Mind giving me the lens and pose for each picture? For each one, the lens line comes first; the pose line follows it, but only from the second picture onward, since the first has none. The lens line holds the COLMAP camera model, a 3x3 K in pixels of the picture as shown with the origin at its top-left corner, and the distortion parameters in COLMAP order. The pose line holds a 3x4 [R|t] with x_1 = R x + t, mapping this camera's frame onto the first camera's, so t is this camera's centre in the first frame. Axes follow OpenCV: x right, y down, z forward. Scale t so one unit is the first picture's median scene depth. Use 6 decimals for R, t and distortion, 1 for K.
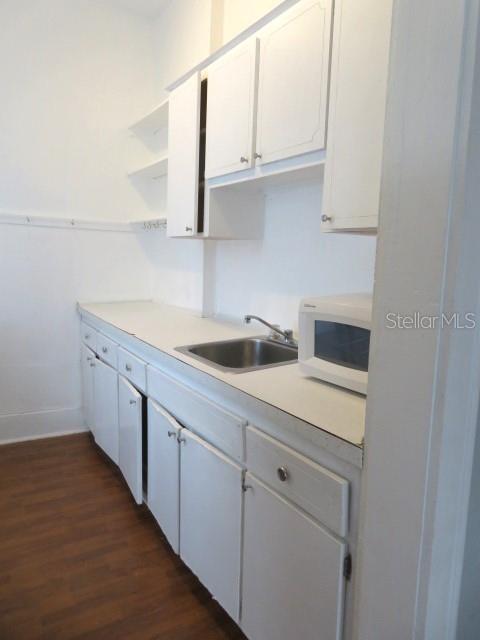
lens RADIAL K [[465.7, 0, 243.7], [0, 465.7, 320.0], [0, 0, 1]] dist [0.003853, 0.001150]
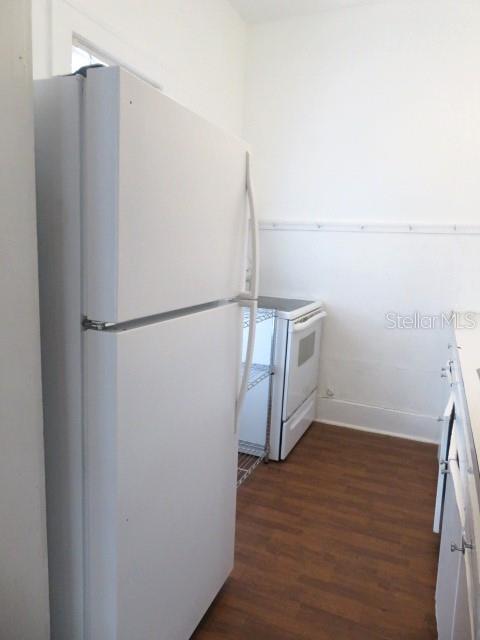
lens RADIAL K [[465.7, 0, 243.7], [0, 465.7, 320.0], [0, 0, 1]] dist [0.003853, 0.001150]
pose [[0.563308, 0.102835, -0.819823, 0.247224], [-0.123135, 0.991593, 0.039773, -0.005423], [0.817020, 0.078545, 0.571235, 0.130019]]
